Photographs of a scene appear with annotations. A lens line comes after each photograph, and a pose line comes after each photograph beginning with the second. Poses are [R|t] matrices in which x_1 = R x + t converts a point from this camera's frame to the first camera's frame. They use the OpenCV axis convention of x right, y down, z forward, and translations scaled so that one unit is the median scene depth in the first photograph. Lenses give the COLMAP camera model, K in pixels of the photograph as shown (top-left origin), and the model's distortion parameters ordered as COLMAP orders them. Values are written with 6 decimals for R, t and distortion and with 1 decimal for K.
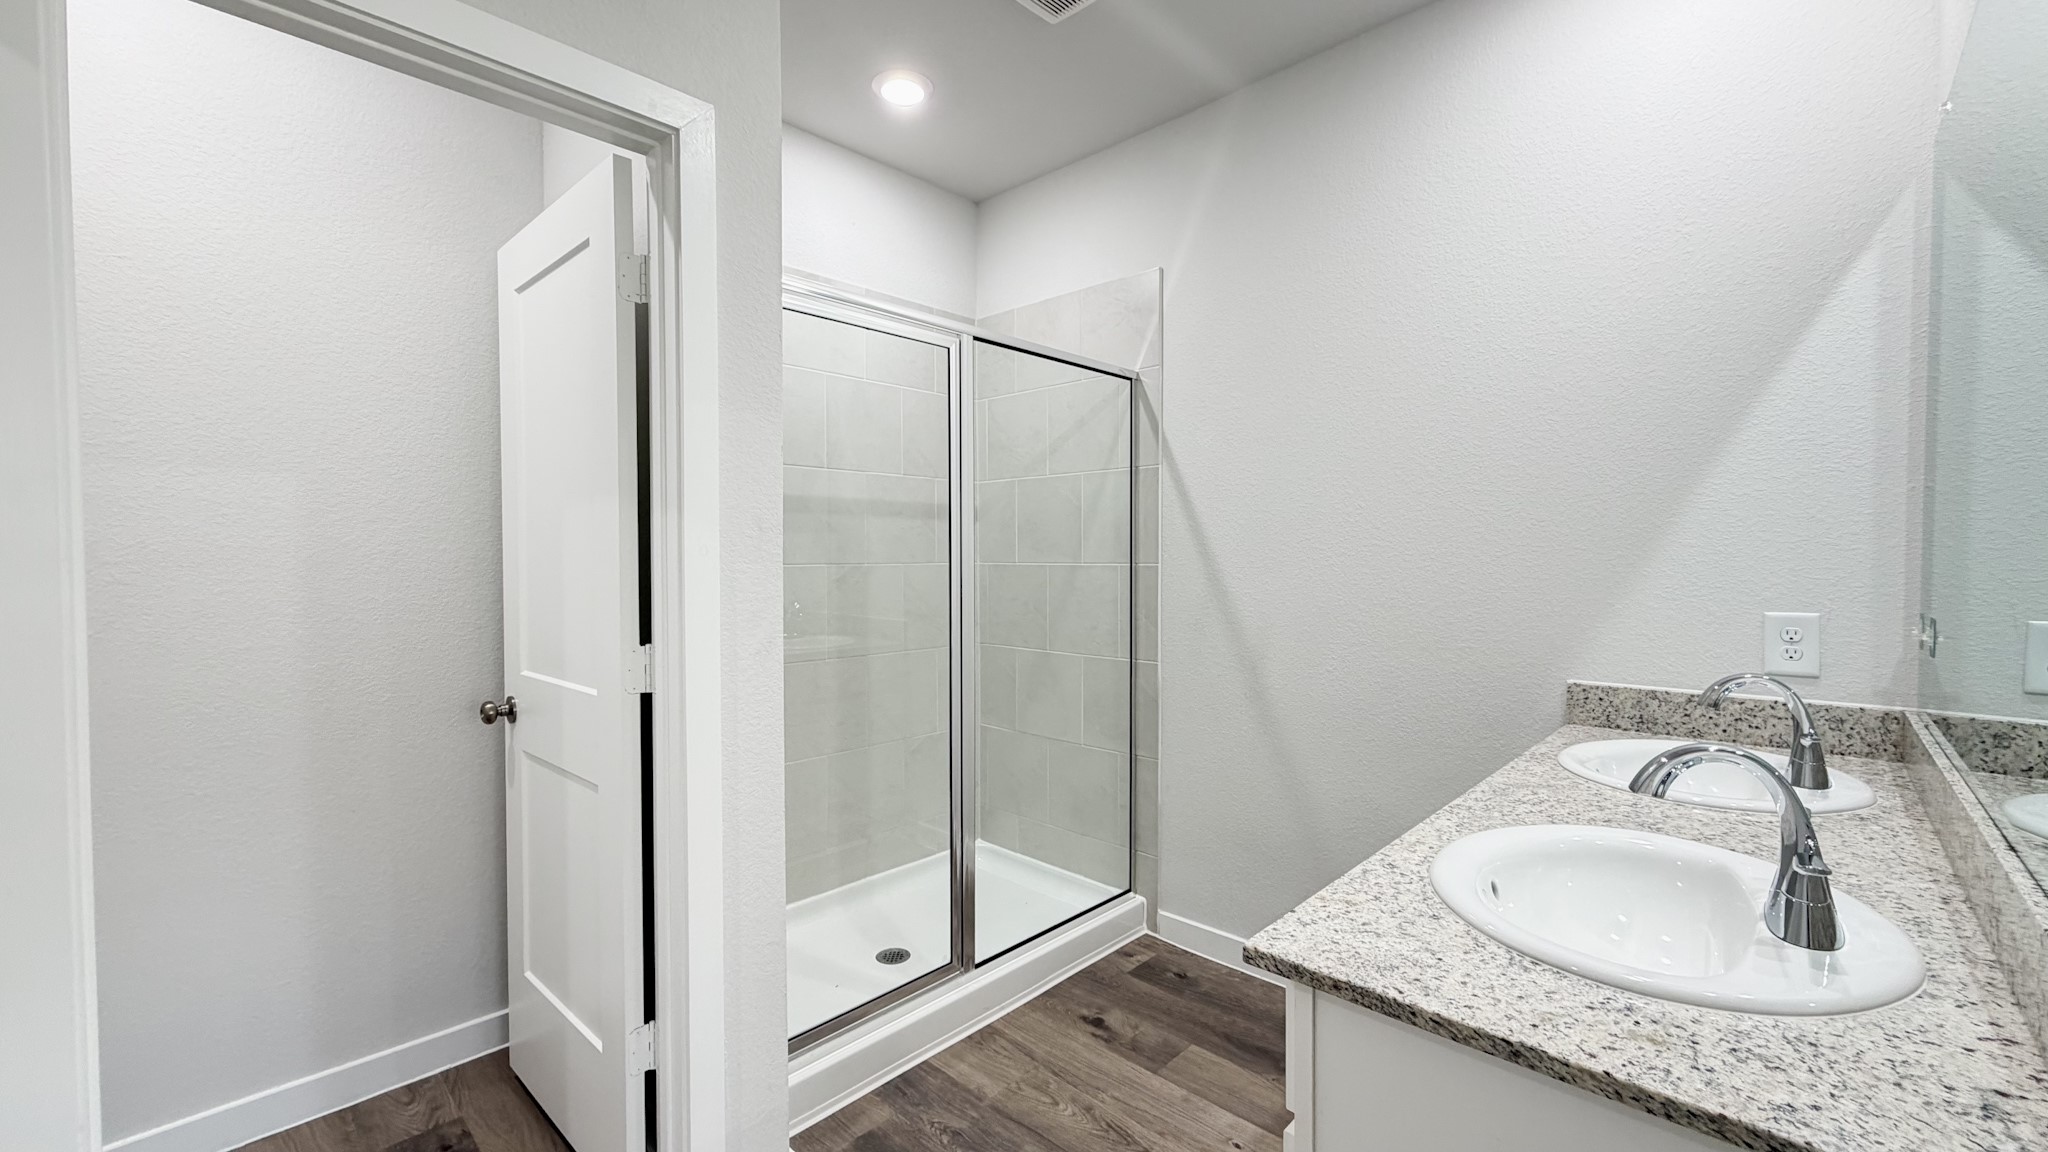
lens RADIAL K [[809.5, 0, 1024.0], [0, 809.5, 576.0], [0, 0, 1]] dist [-0.000094, -0.000445]
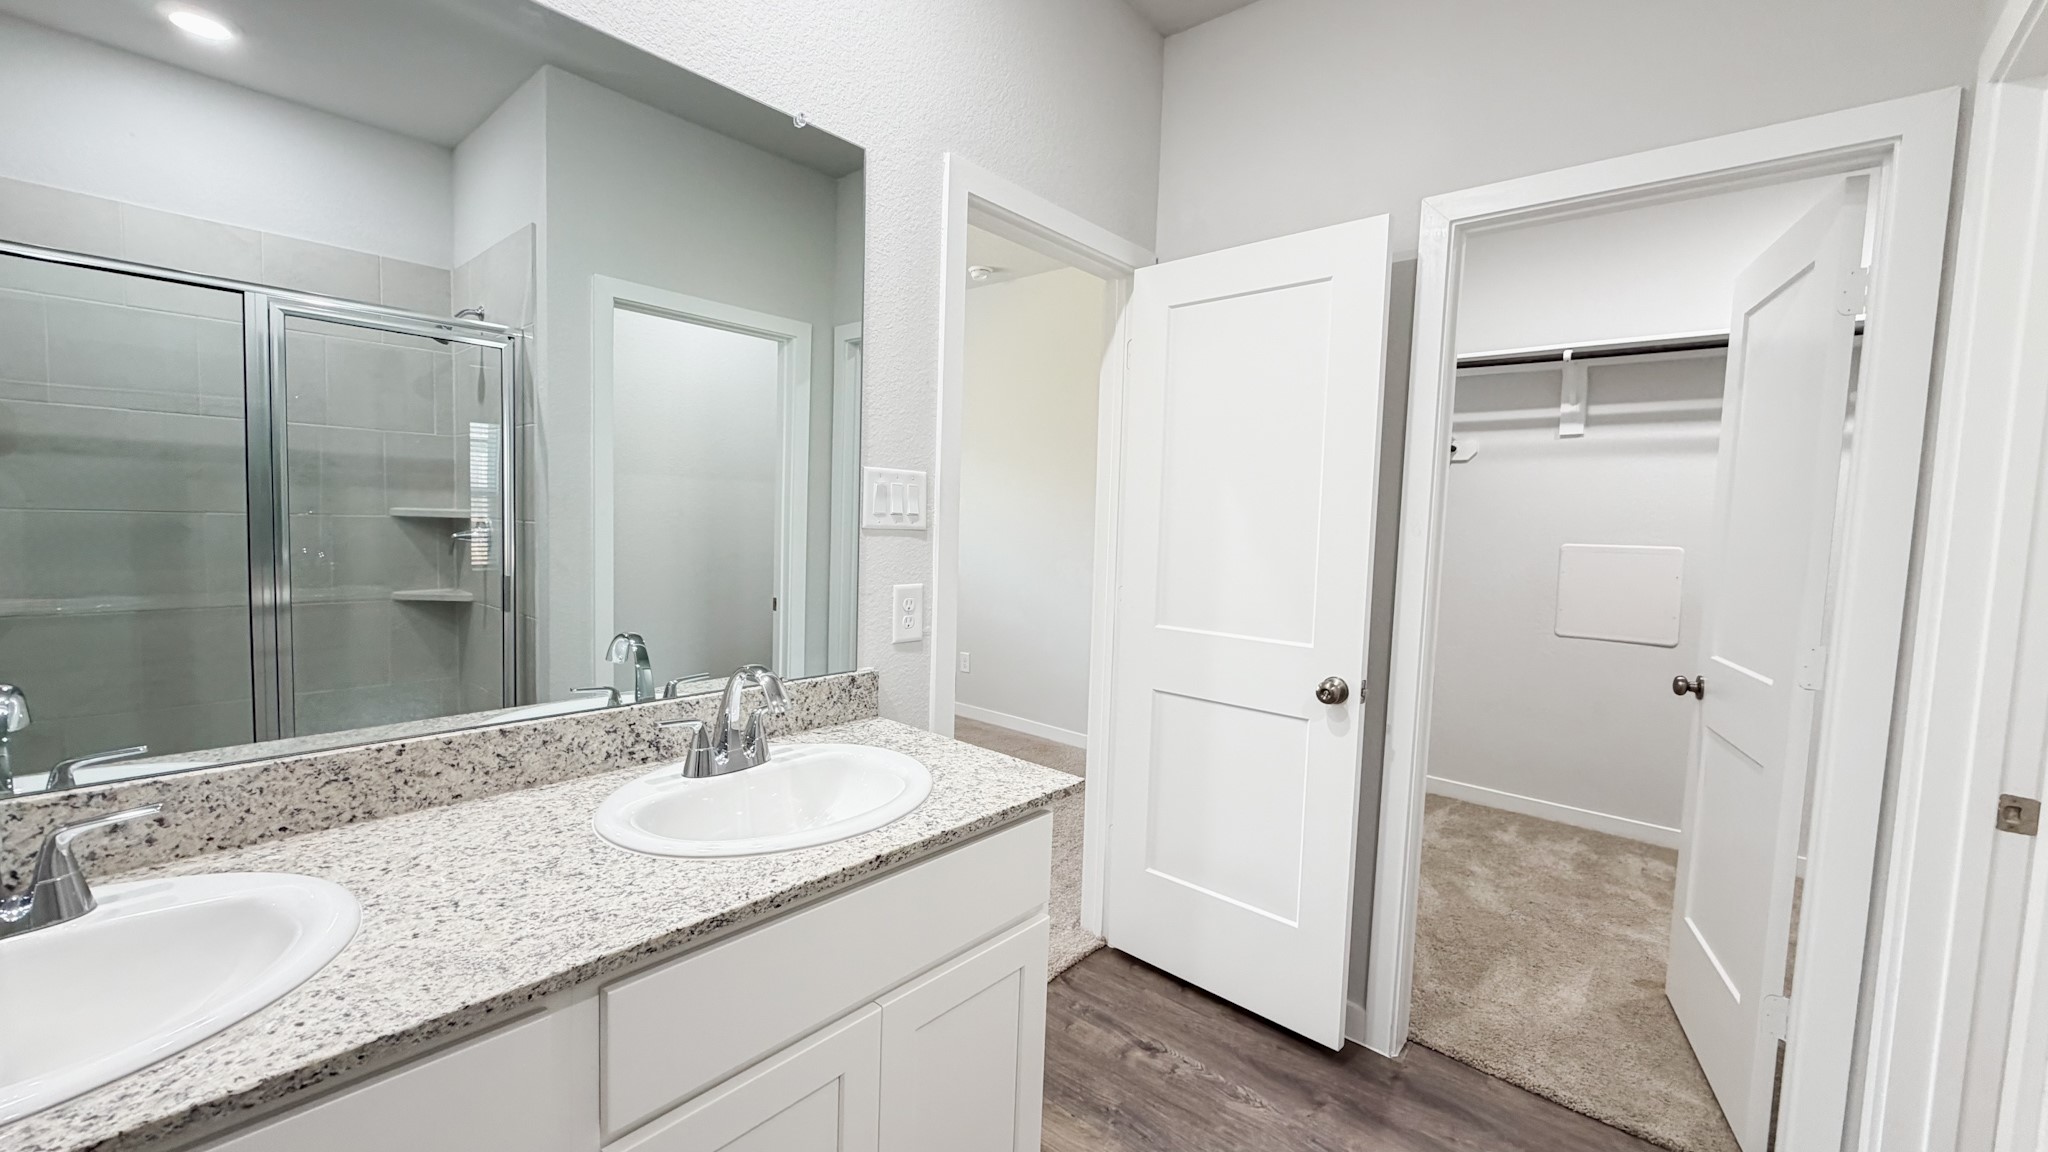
lens RADIAL K [[809.5, 0, 1024.0], [0, 809.5, 576.0], [0, 0, 1]] dist [-0.000094, -0.000445]
pose [[-0.998303, -0.021101, -0.054277, 0.416367], [-0.025942, 0.995596, 0.090090, -0.076829], [0.052137, 0.091345, -0.994454, 2.171750]]
